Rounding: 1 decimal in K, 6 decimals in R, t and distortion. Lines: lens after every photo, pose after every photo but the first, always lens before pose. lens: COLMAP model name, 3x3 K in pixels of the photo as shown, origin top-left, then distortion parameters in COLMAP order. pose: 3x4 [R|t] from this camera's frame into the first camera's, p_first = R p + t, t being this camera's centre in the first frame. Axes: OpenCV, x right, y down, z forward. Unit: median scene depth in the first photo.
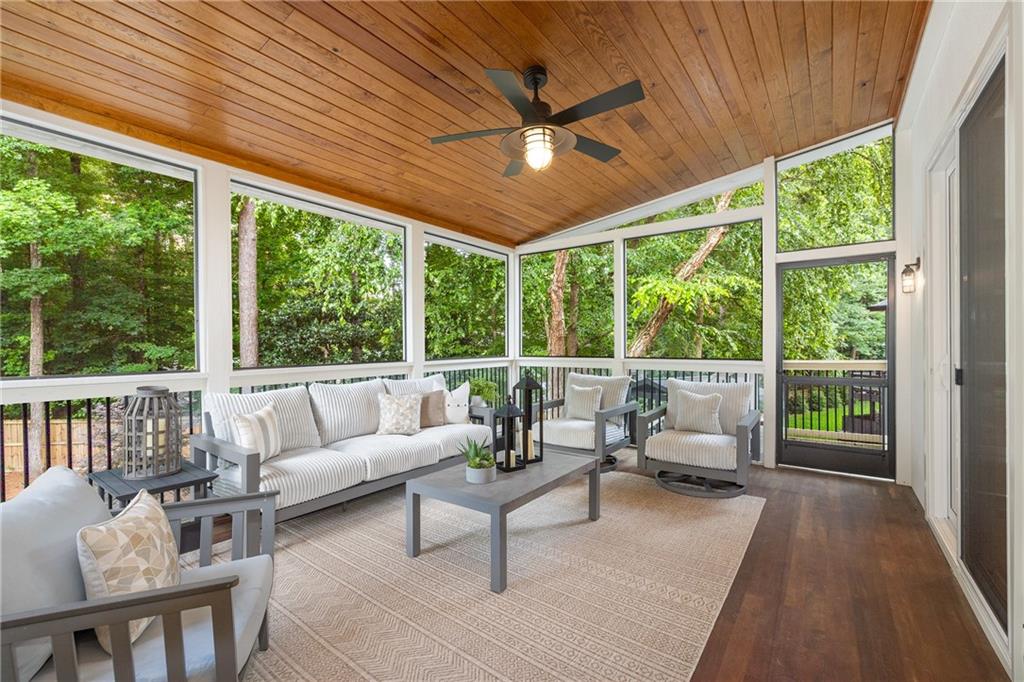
lens RADIAL K [[438.5, 0, 512.0], [0, 438.5, 341.0], [0, 0, 1]] dist [-0.000411, -0.000061]
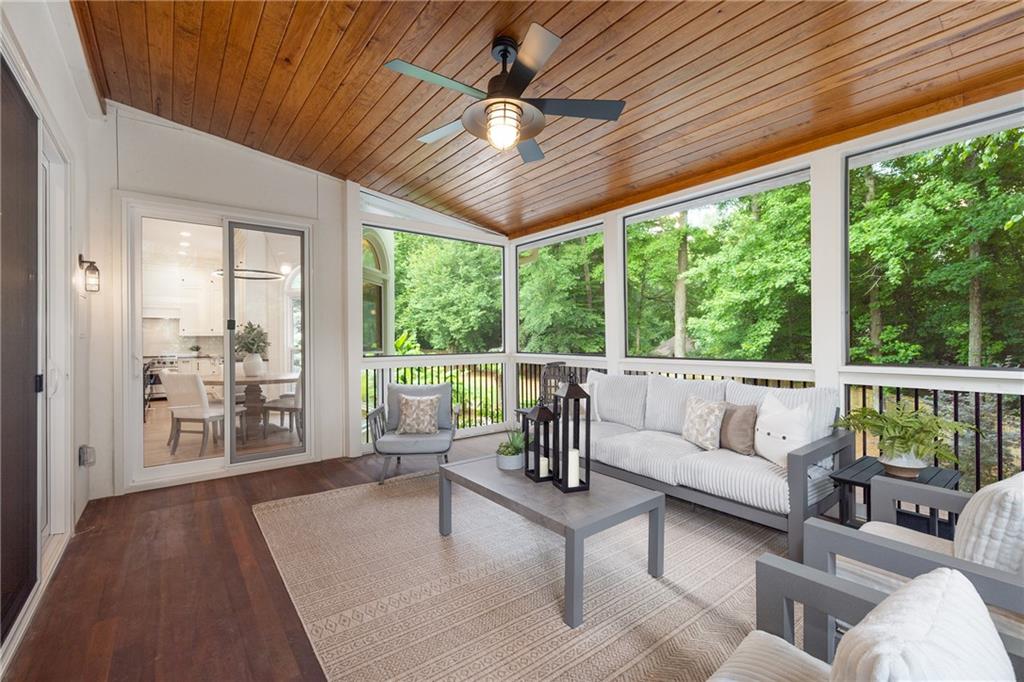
lens RADIAL K [[438.5, 0, 512.0], [0, 438.5, 341.0], [0, 0, 1]] dist [-0.000411, -0.000061]
pose [[-0.271509, 0.013410, -0.962343, 0.813407], [0.010994, 0.999881, 0.010832, -0.003442], [0.962373, -0.007639, -0.271624, 1.098622]]
